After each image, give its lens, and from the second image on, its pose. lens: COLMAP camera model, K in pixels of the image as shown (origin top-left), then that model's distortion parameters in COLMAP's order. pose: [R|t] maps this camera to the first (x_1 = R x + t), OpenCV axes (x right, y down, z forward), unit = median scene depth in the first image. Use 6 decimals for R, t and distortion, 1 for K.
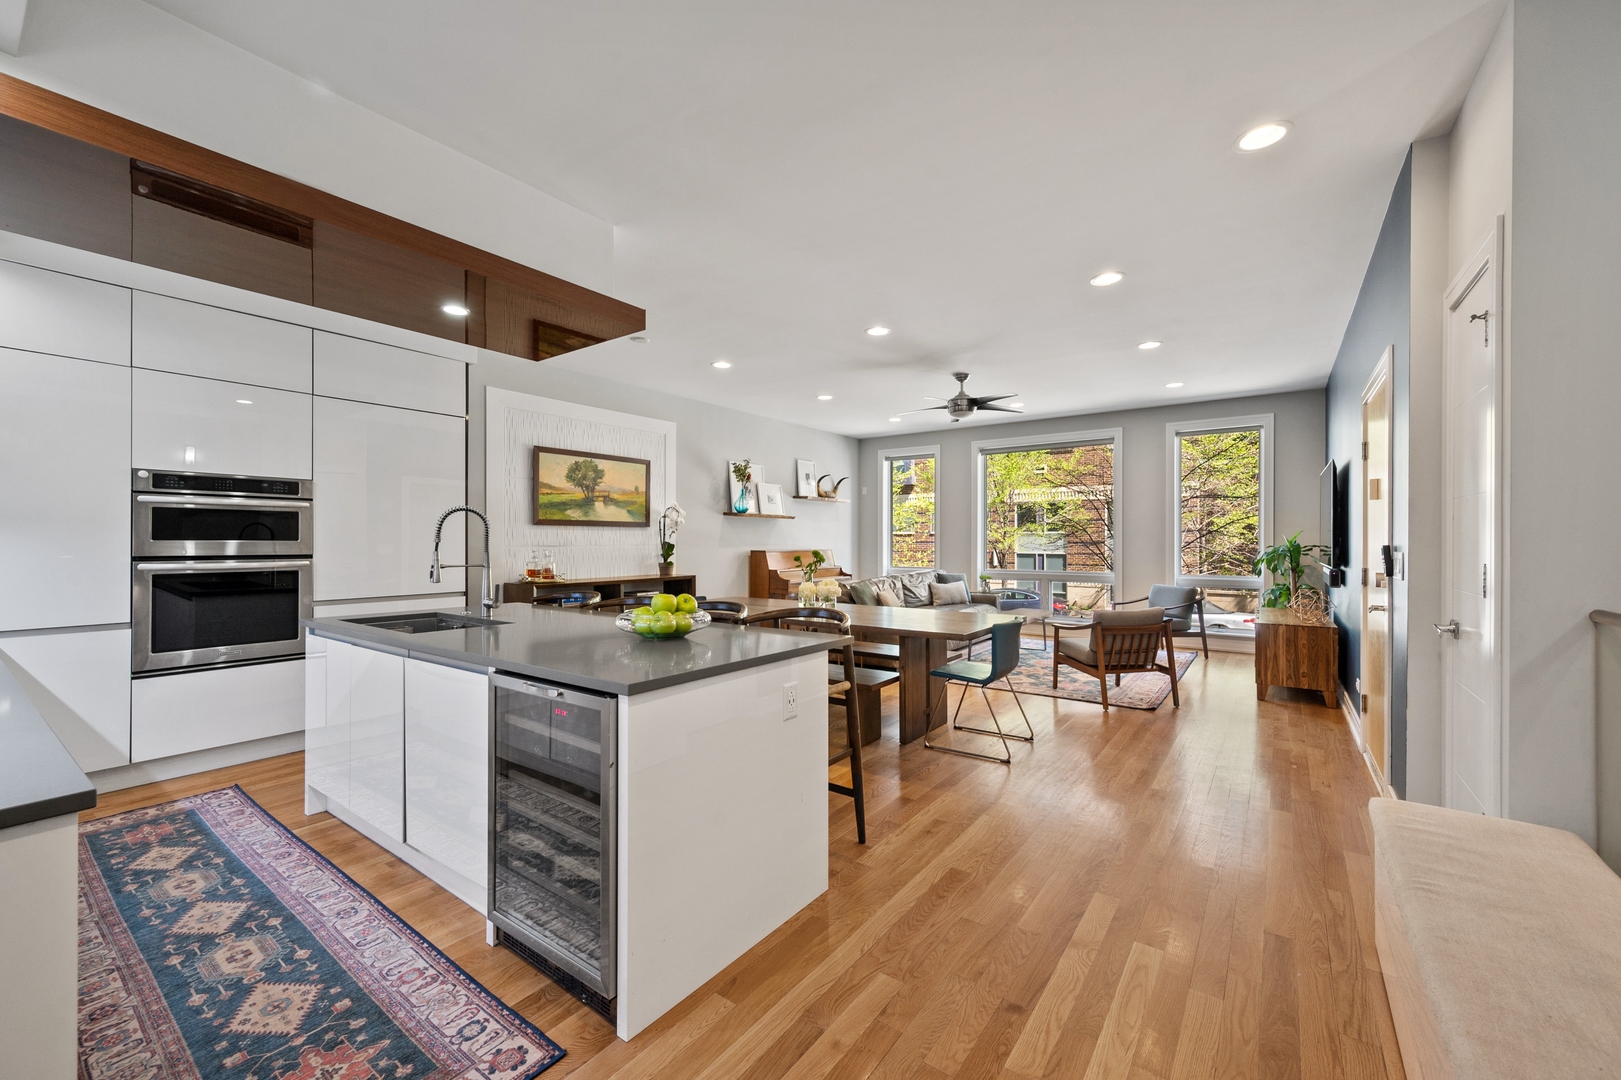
lens RADIAL K [[647.8, 0, 807.9], [0, 647.8, 540.1], [0, 0, 1]] dist [0.003603, 0.000074]
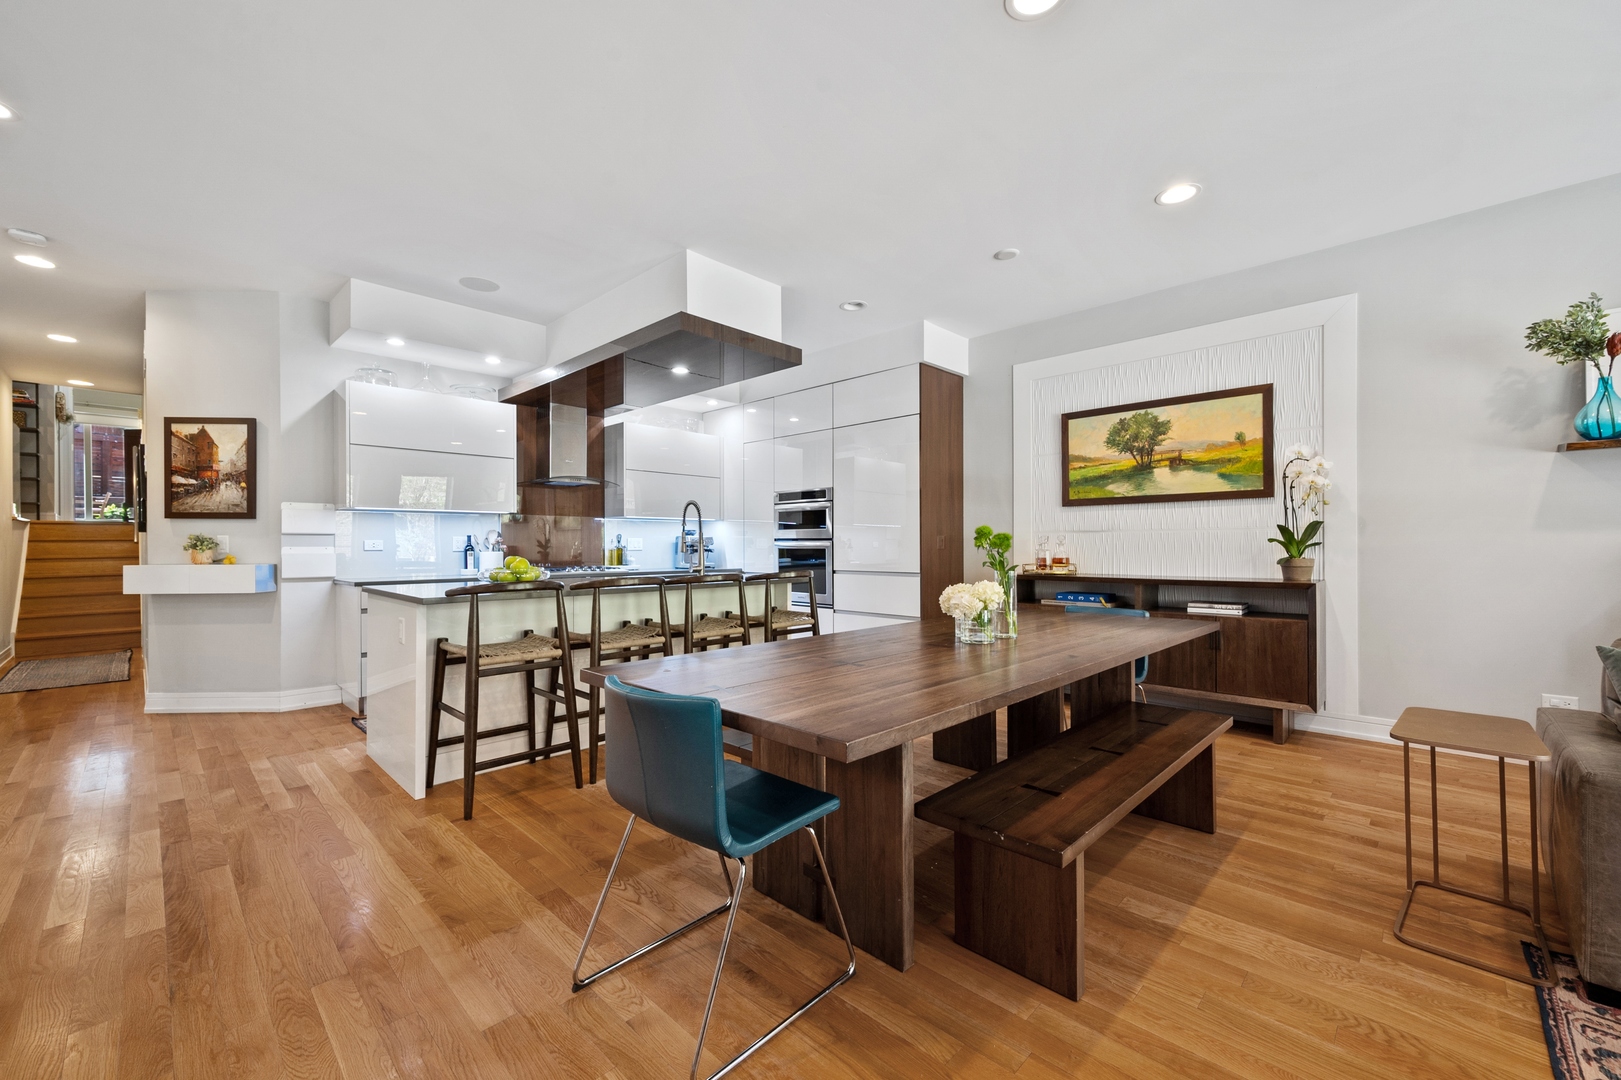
lens RADIAL K [[647.8, 0, 803.7], [0, 647.8, 545.7], [0, 0, 1]] dist [0.003603, 0.000074]
pose [[-0.142998, -0.000829, -0.989723, 0.479137], [0.002376, 0.999996, -0.001181, 0.028397], [0.989720, -0.002520, -0.142995, 0.803165]]
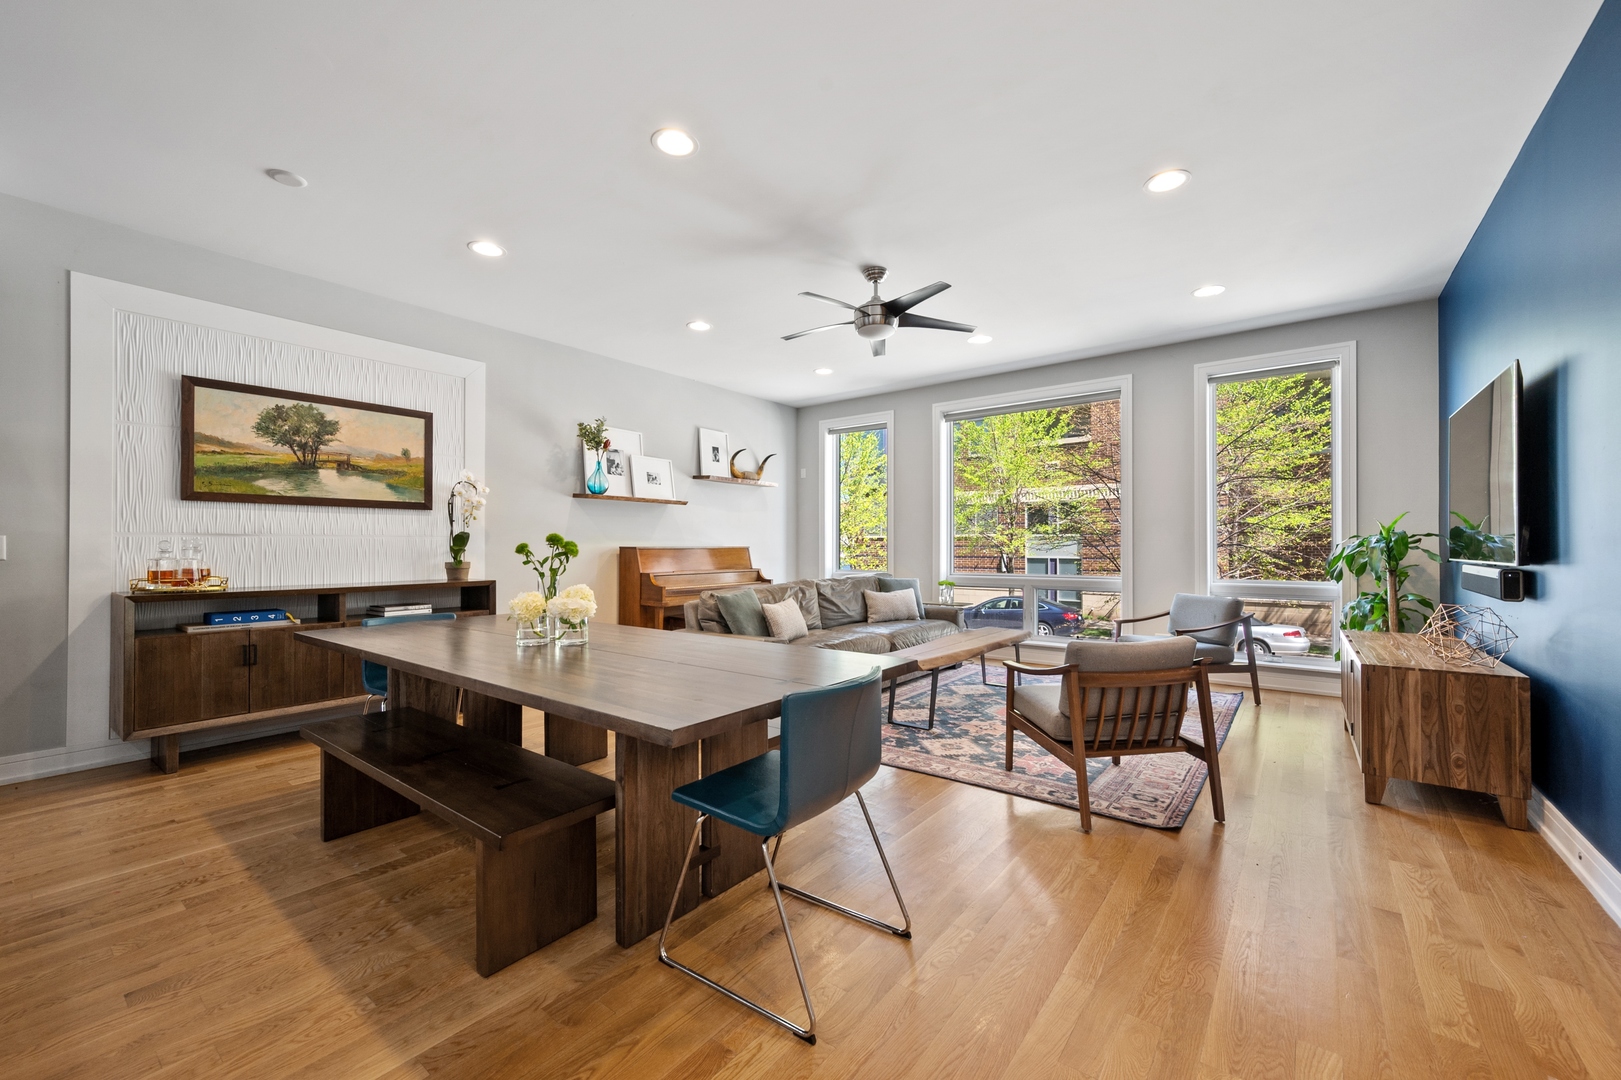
lens RADIAL K [[647.8, 0, 812.0], [0, 647.8, 544.3], [0, 0, 1]] dist [0.003603, 0.000074]
pose [[0.999697, -0.001854, -0.024563, 0.210948], [0.001755, 0.999990, -0.004032, 0.023695], [0.024570, 0.003988, 0.999690, 0.391562]]
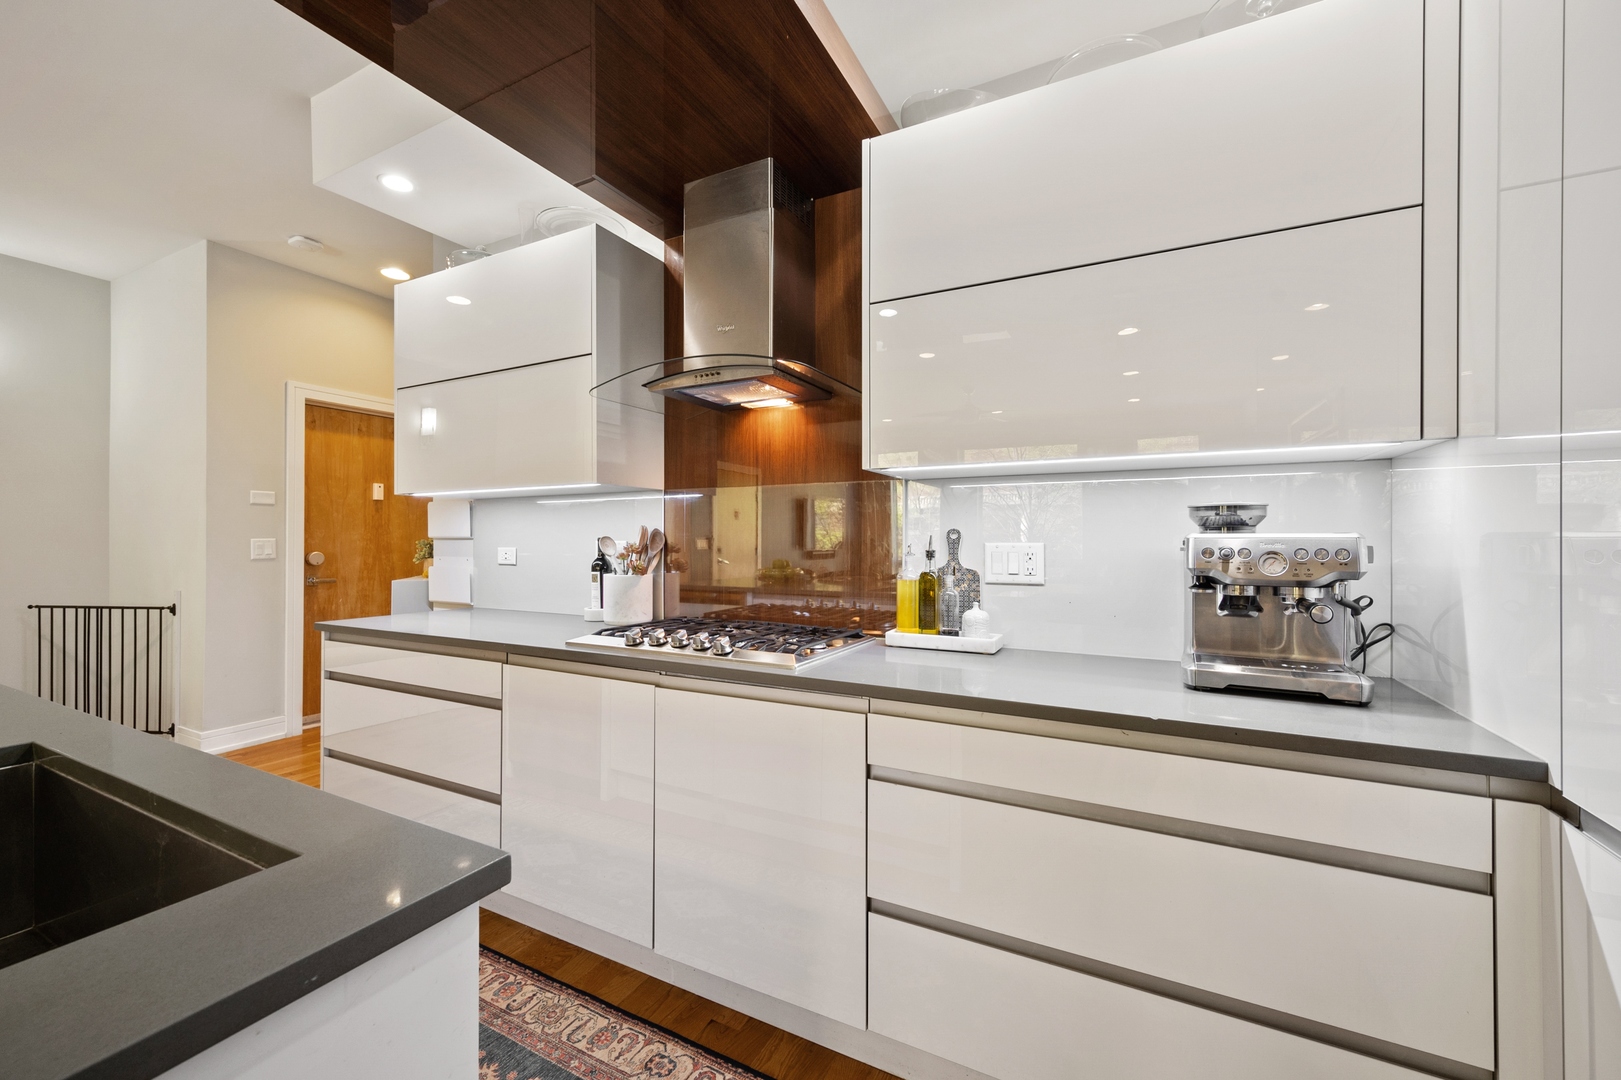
lens RADIAL K [[647.8, 0, 805.6], [0, 647.8, 538.4], [0, 0, 1]] dist [0.003603, 0.000074]
pose [[-0.989120, -0.000925, -0.147107, -0.463811], [-0.000634, 0.999998, -0.002022, 0.011514], [0.147109, -0.001907, -0.989118, 0.669314]]
